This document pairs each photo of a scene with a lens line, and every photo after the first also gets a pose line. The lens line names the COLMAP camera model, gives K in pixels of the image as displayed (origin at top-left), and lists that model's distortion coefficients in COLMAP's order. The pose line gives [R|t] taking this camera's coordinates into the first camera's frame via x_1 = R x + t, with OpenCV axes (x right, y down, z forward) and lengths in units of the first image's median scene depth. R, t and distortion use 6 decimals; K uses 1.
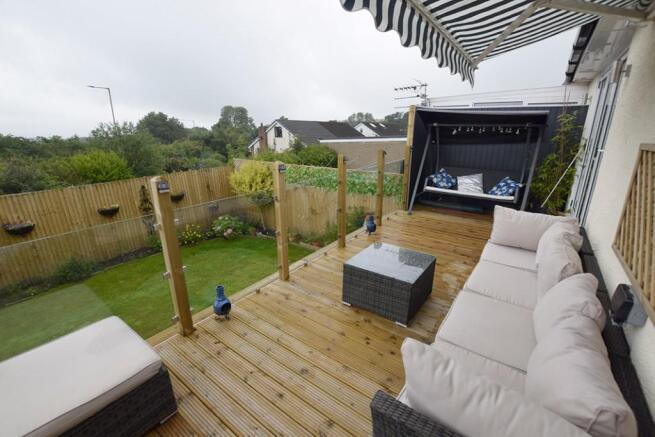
lens RADIAL K [[288.4, 0, 327.5], [0, 288.4, 218.5], [0, 0, 1]] dist [-0.028766, 0.001041]
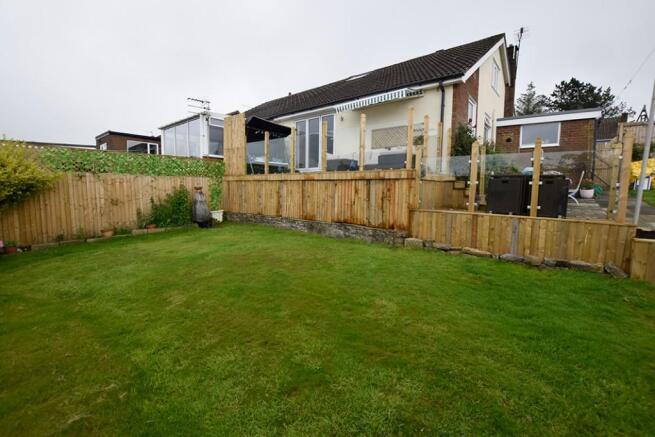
lens RADIAL K [[288.4, 0, 327.5], [0, 288.4, 218.5], [0, 0, 1]] dist [-0.028766, 0.001041]
pose [[0.063208, -0.088874, 0.994035, -0.870647], [0.280499, 0.957459, 0.067767, 0.147064], [-0.957771, 0.274543, 0.085448, 0.318234]]
